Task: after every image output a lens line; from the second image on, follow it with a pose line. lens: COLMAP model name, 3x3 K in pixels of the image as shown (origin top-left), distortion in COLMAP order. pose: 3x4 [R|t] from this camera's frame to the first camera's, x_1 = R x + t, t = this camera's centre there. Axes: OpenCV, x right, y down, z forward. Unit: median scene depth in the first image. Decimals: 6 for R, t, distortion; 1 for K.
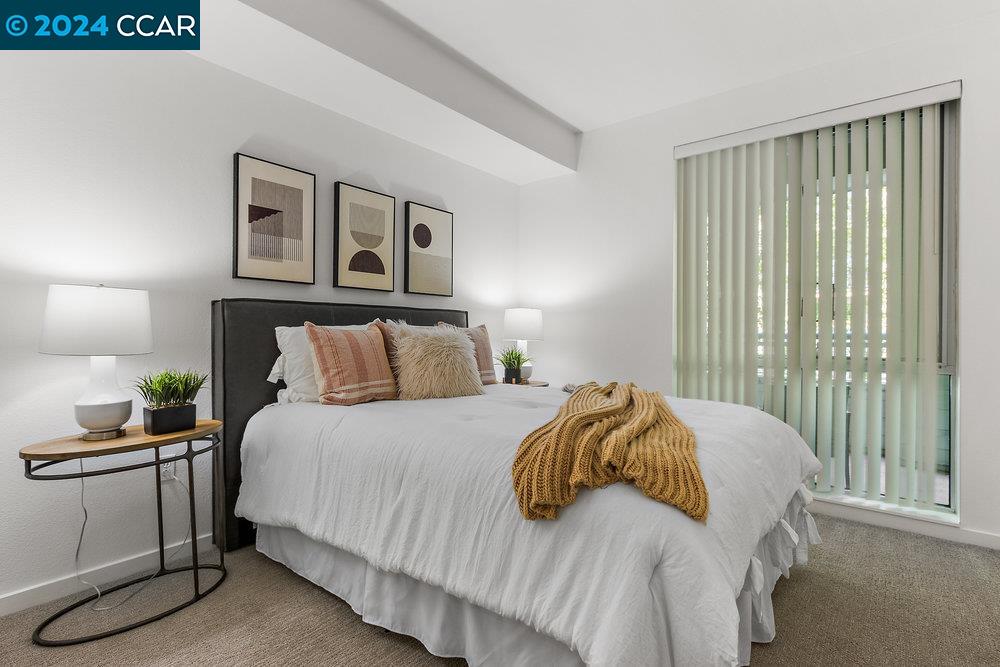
lens RADIAL K [[459.7, 0, 493.3], [0, 459.7, 328.8], [0, 0, 1]] dist [0.000046, -0.000034]
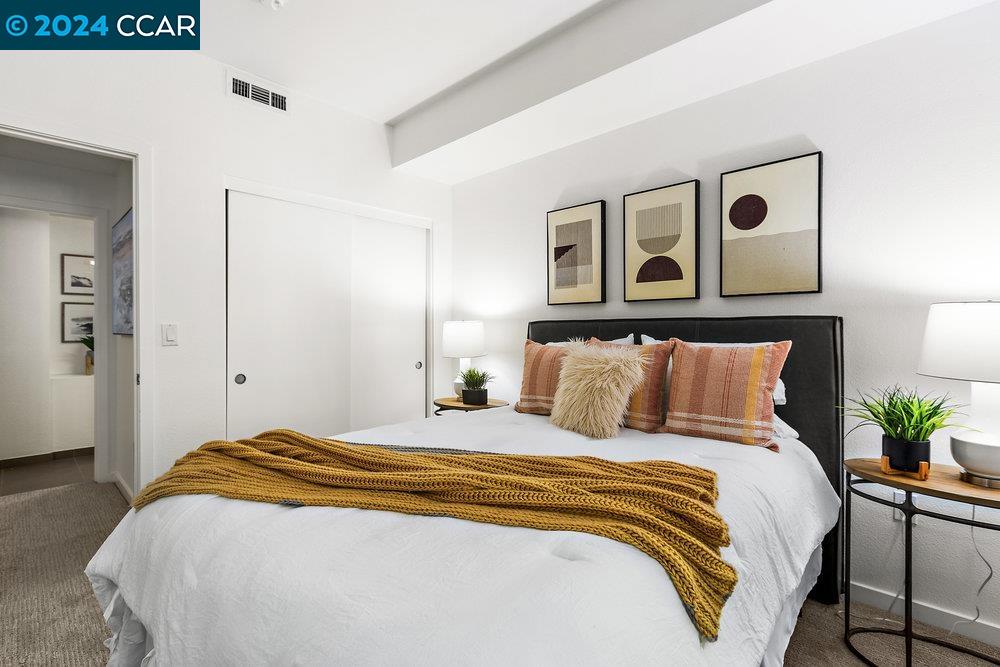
lens RADIAL K [[459.7, 0, 493.3], [0, 459.7, 328.8], [0, 0, 1]] dist [0.000046, -0.000034]
pose [[-0.052320, -0.033663, -0.998063, 0.640520], [-0.013438, 0.999365, -0.033003, 0.001339], [0.998540, 0.011685, -0.052739, 0.764782]]
